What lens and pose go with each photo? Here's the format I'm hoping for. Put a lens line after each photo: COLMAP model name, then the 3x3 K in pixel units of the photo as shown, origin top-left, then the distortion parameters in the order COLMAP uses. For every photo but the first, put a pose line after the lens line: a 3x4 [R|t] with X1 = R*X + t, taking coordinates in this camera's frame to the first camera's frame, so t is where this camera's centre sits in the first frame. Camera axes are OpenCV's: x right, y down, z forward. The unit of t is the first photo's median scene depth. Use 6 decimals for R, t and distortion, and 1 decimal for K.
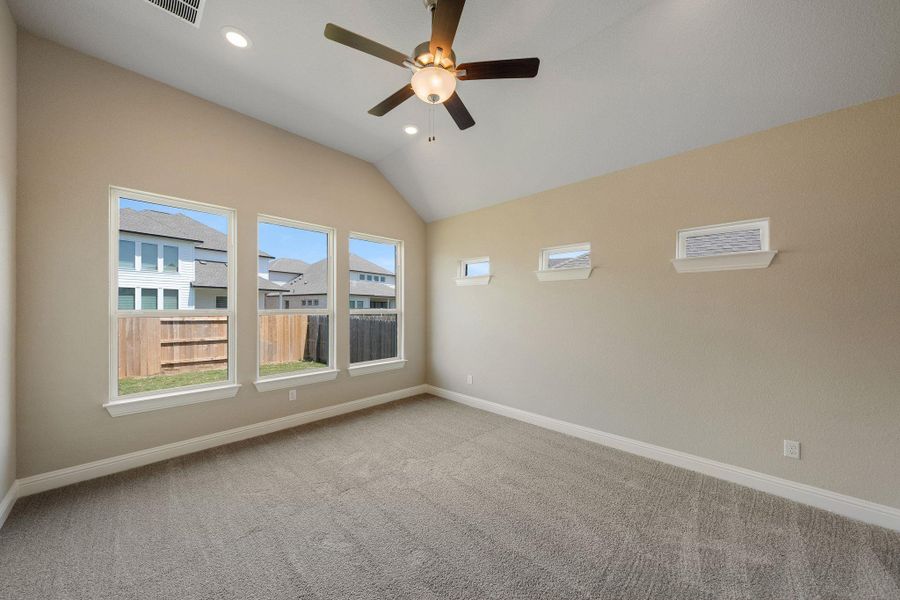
lens RADIAL K [[308.0, 0, 451.1], [0, 308.0, 309.1], [0, 0, 1]] dist [0.001484, 0.000116]
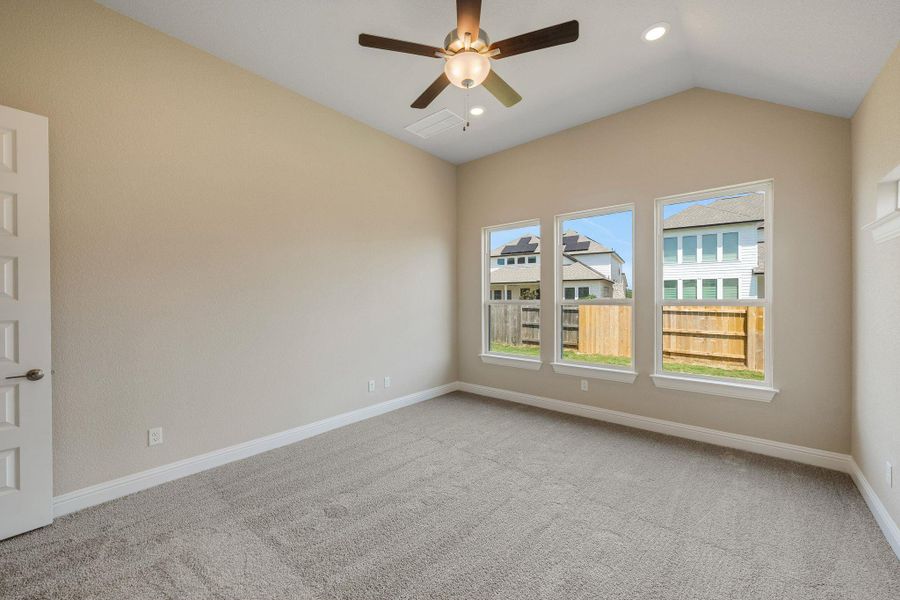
lens RADIAL K [[351.9, 0, 452.2], [0, 351.9, 299.4], [0, 0, 1]] dist [0.000426, -0.000167]
pose [[0.068048, -0.000883, -0.997682, 0.215851], [-0.000065, 1.000000, -0.000890, 0.000780], [0.997682, 0.000125, 0.068048, 0.178731]]
